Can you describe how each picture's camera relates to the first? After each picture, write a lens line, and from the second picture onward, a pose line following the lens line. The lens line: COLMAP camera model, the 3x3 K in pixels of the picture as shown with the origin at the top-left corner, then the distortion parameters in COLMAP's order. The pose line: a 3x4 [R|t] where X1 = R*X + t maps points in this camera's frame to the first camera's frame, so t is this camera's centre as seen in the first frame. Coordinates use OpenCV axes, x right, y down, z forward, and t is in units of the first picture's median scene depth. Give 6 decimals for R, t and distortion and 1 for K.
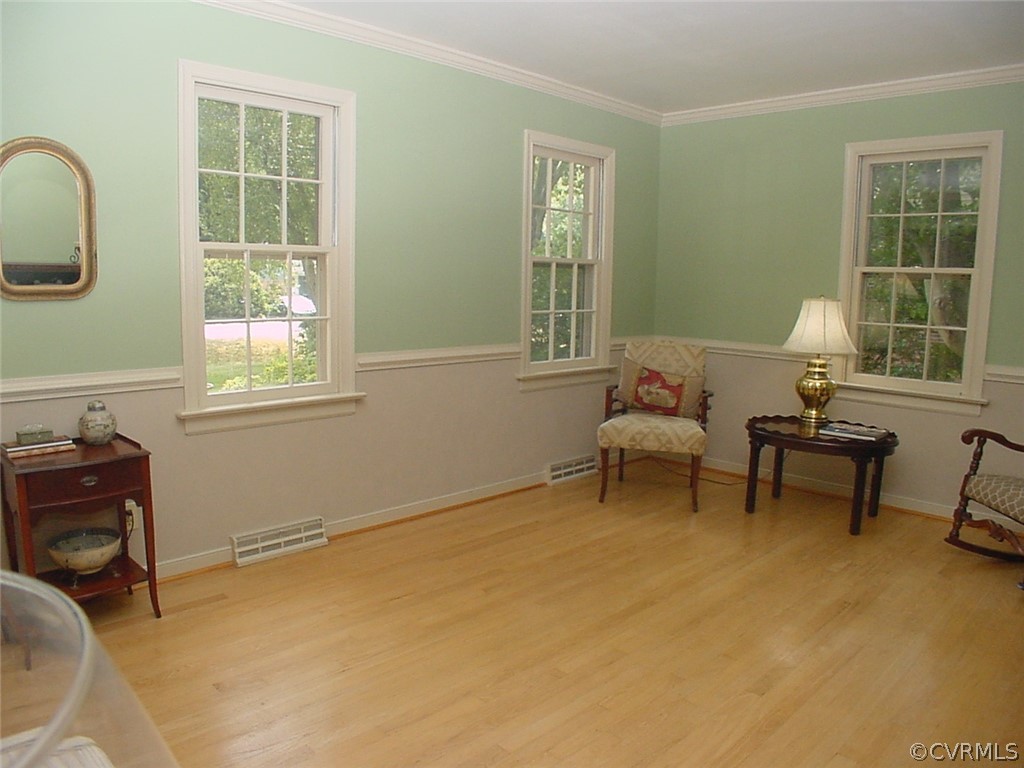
lens RADIAL K [[806.1, 0, 490.5], [0, 806.1, 382.8], [0, 0, 1]] dist [-0.004944, -0.000474]
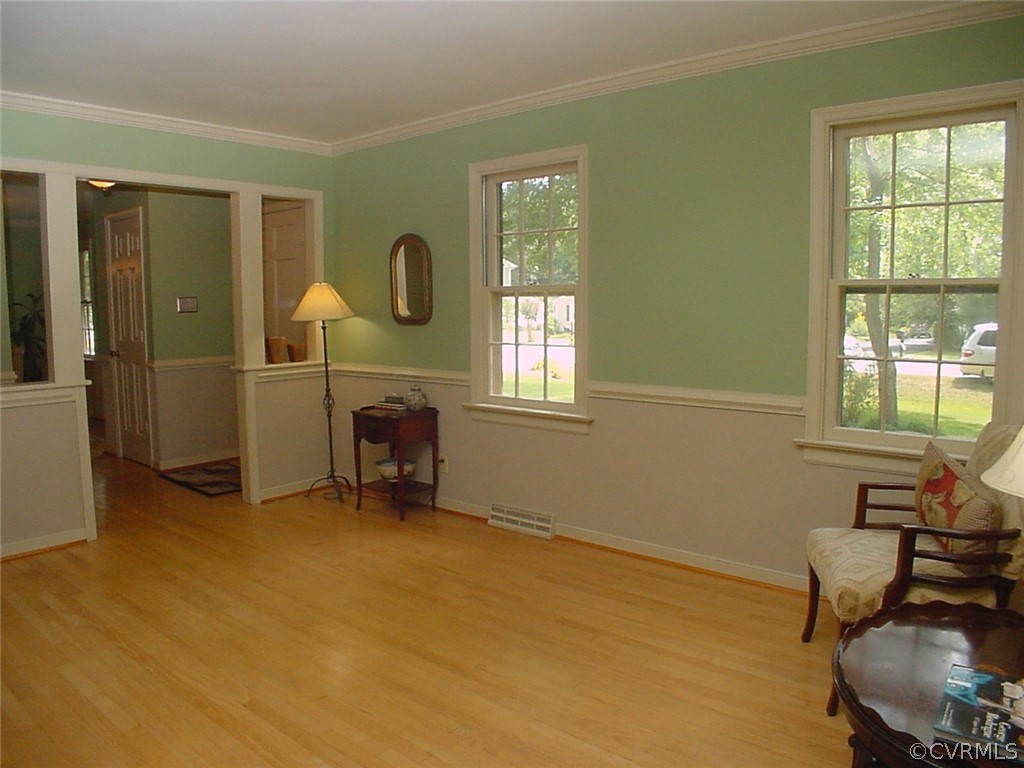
lens RADIAL K [[806.1, 0, 490.5], [0, 806.1, 382.8], [0, 0, 1]] dist [-0.004944, -0.000474]
pose [[0.087049, 0.097122, -0.991458, 0.949241], [-0.119061, 0.989117, 0.086439, -0.116360], [0.989064, 0.110520, 0.097665, 0.803477]]
